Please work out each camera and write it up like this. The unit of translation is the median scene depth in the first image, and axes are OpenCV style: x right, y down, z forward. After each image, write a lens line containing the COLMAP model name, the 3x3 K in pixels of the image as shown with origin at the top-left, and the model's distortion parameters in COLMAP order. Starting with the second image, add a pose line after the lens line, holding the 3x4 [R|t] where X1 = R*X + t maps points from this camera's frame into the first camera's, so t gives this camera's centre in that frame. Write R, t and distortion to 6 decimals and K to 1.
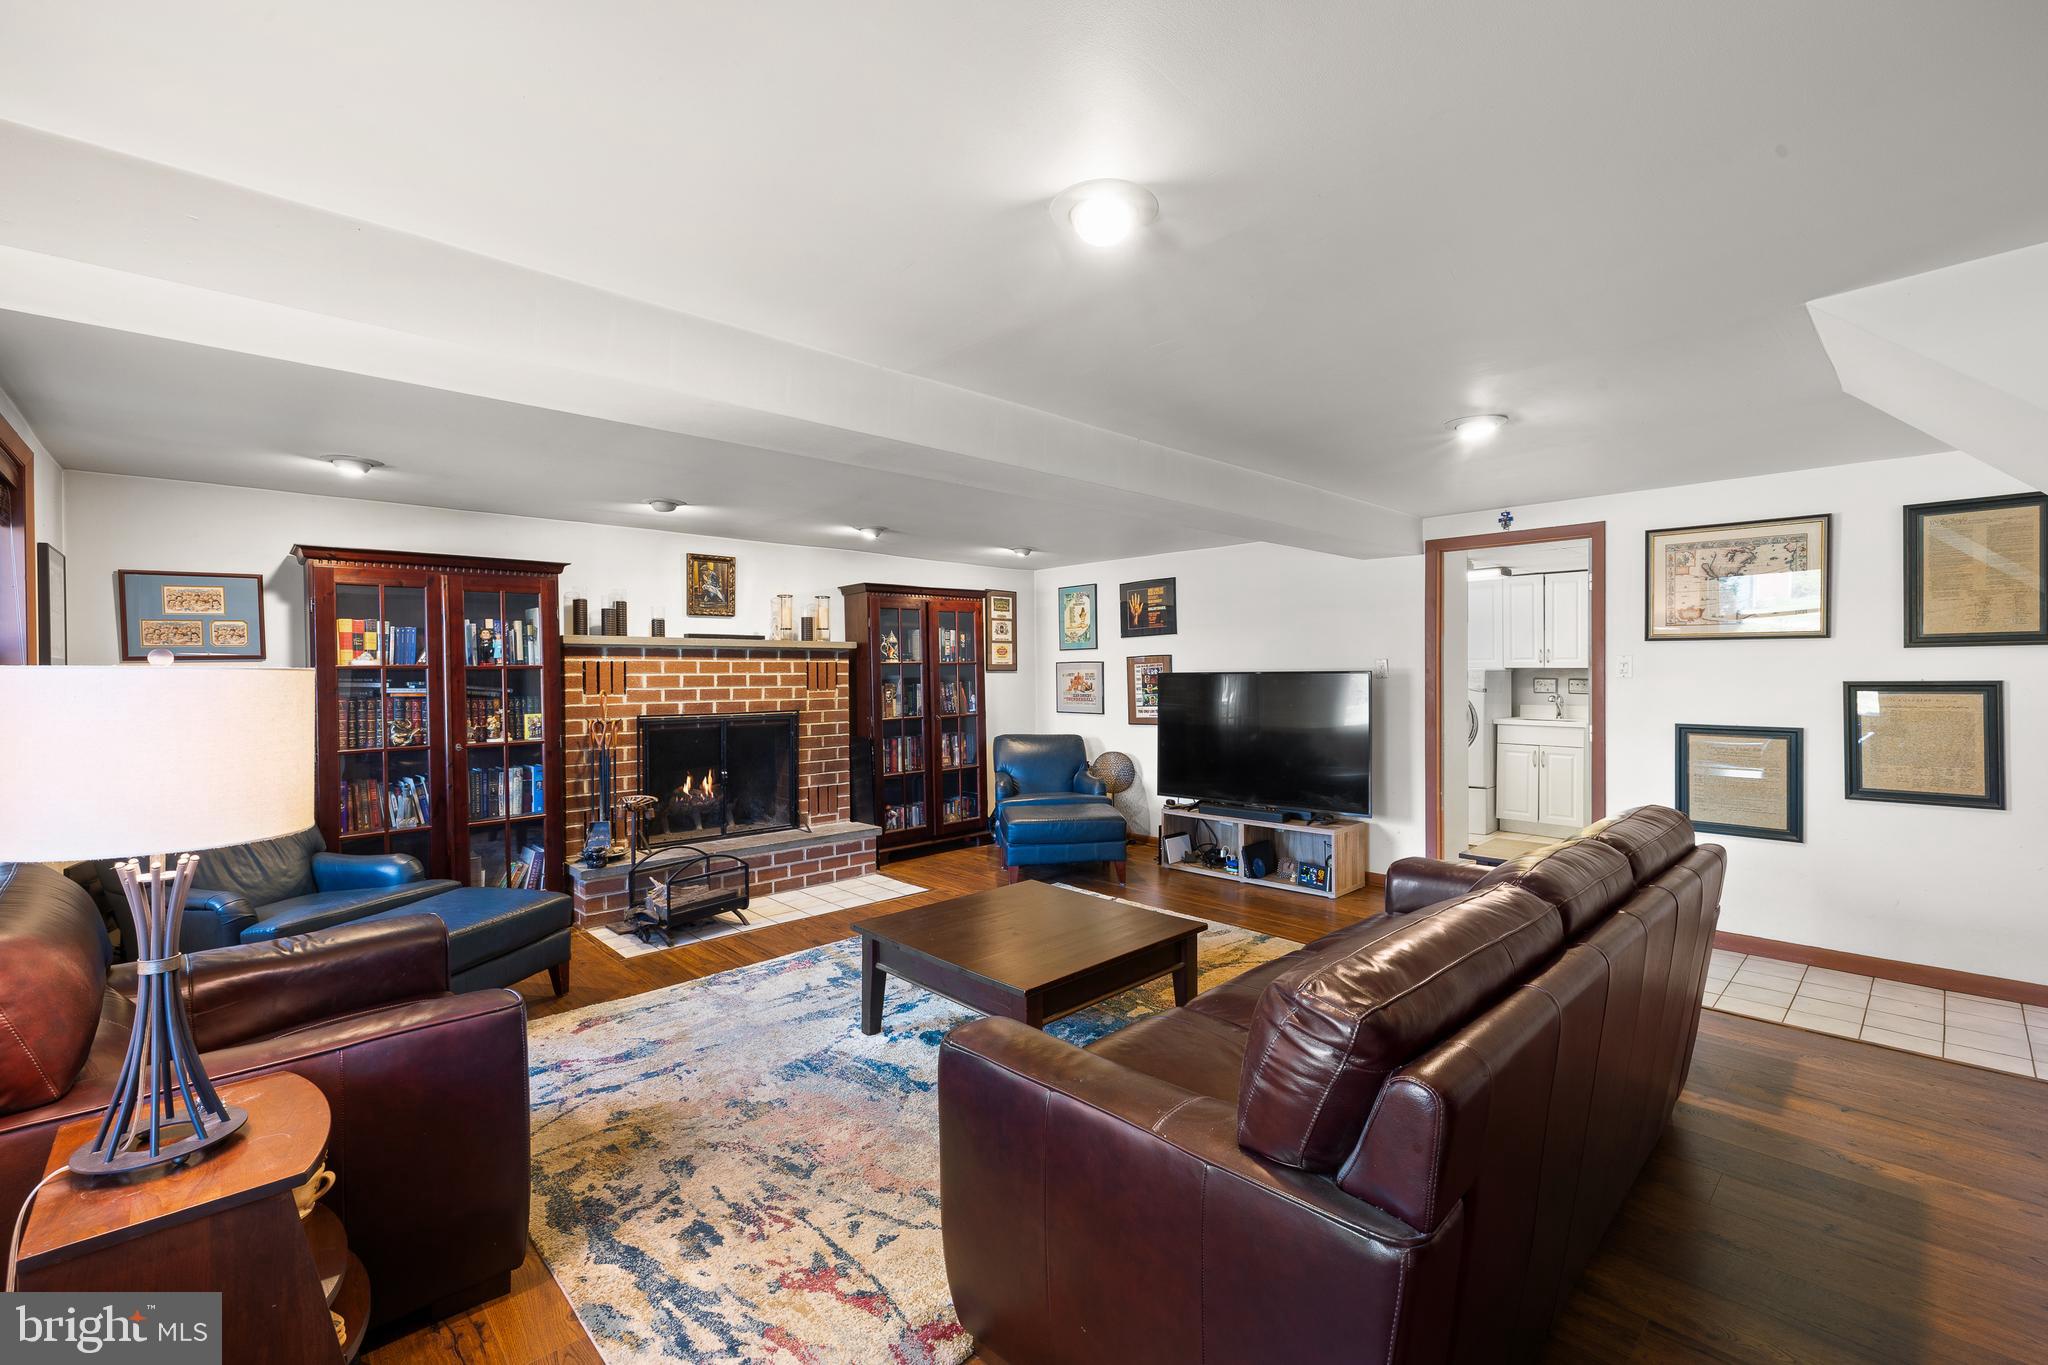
lens RADIAL K [[874.7, 0, 1017.8], [0, 874.7, 690.0], [0, 0, 1]] dist [0.000930, -0.000239]
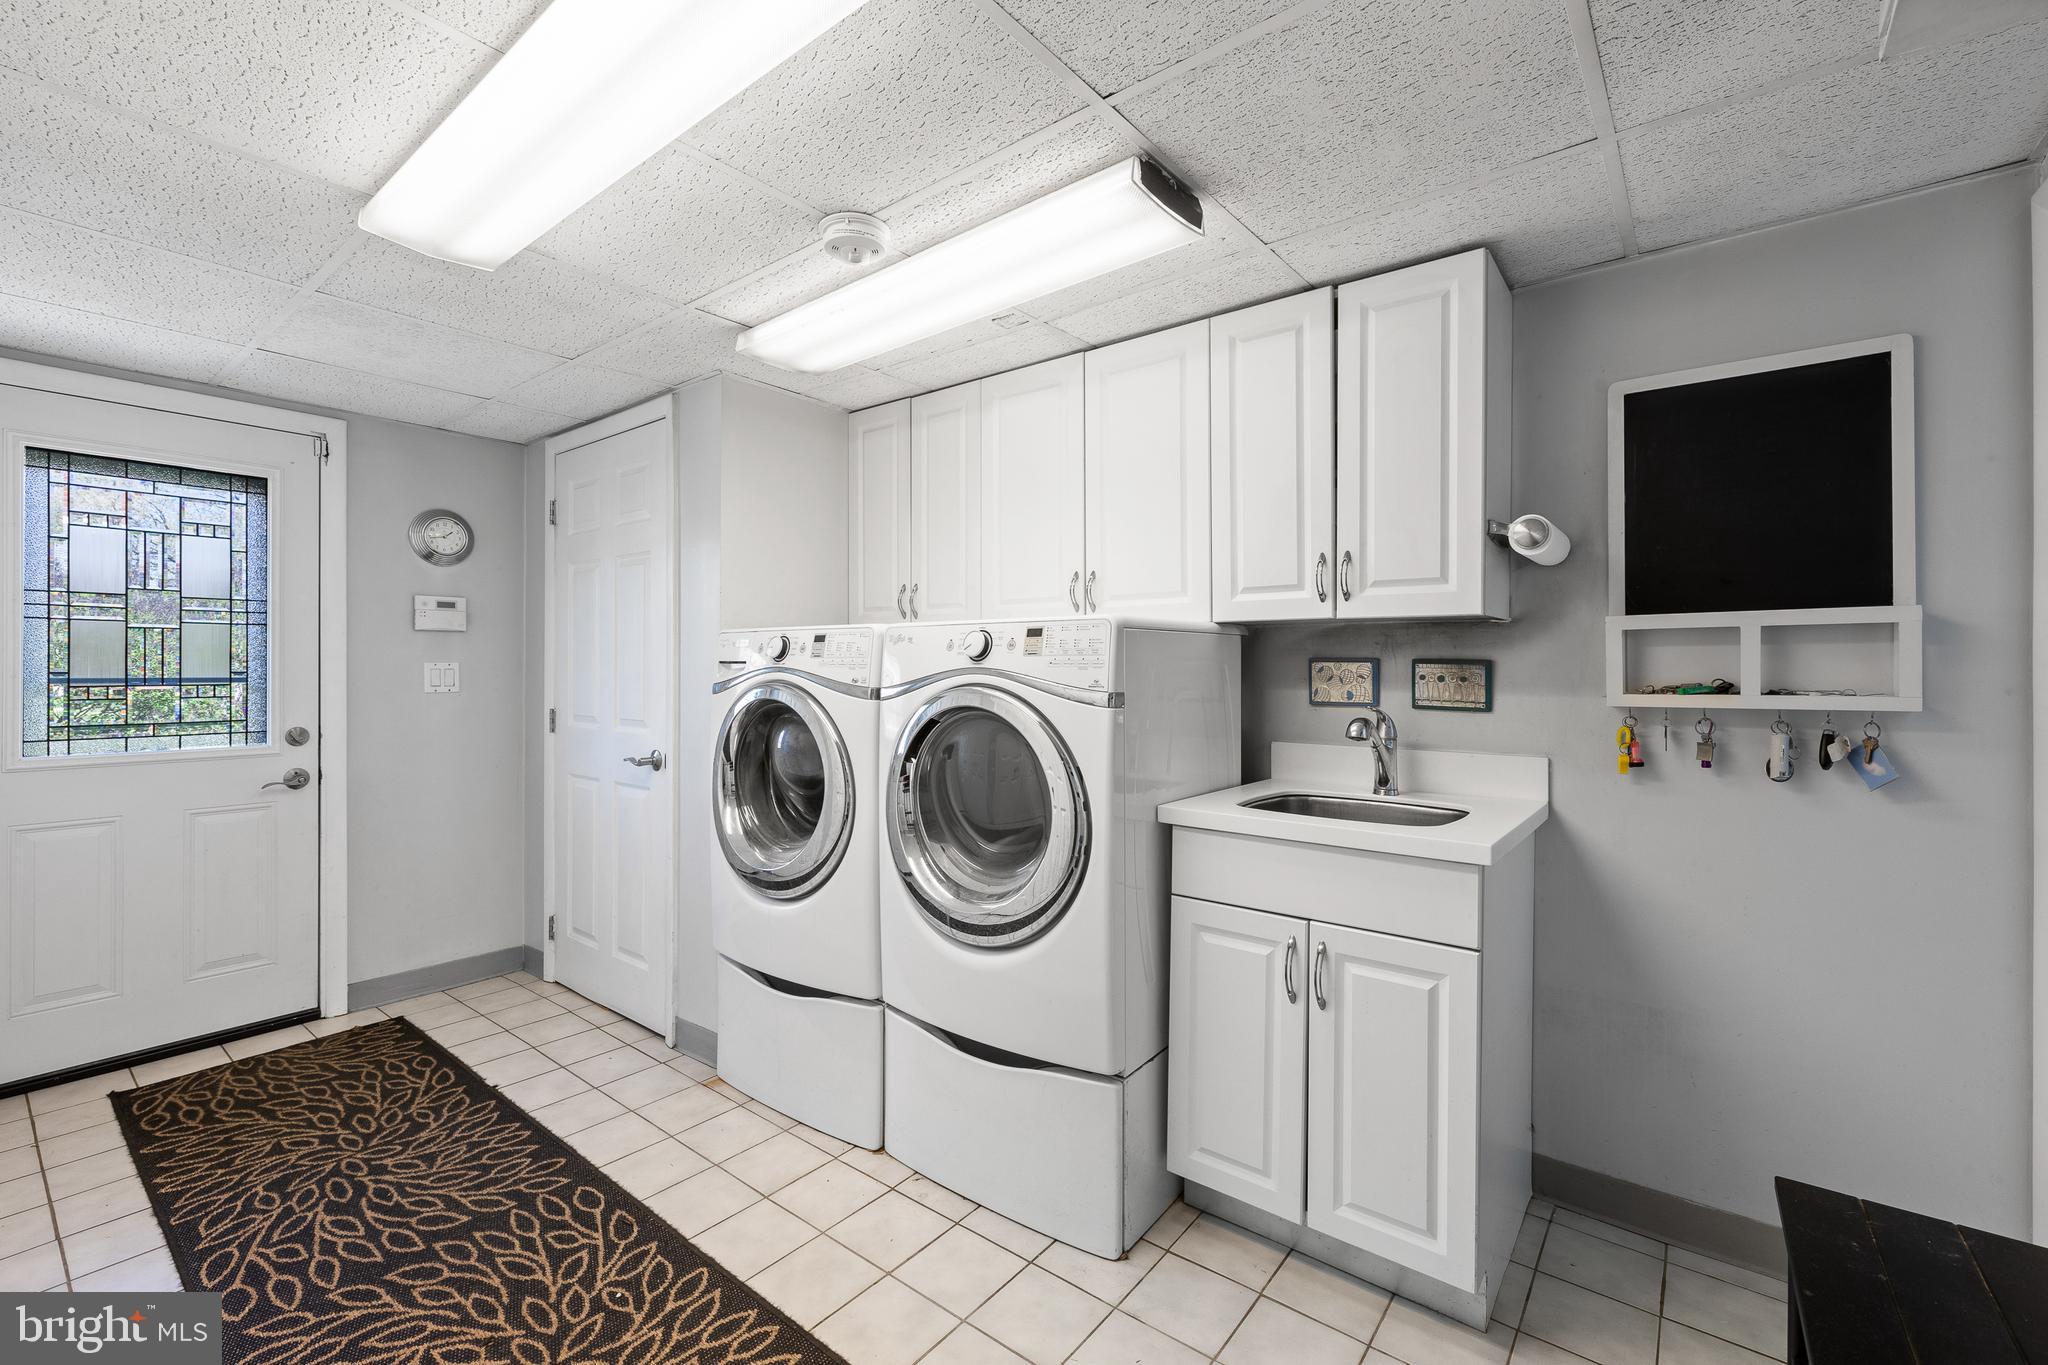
lens RADIAL K [[874.7, 0, 1026.8], [0, 874.7, 669.4], [0, 0, 1]] dist [0.000930, -0.000239]
pose [[0.988132, 0.002536, 0.153585, 0.458400], [-0.001807, 0.999986, -0.004889, -0.007488], [-0.153595, 0.004553, 0.988123, 0.733577]]
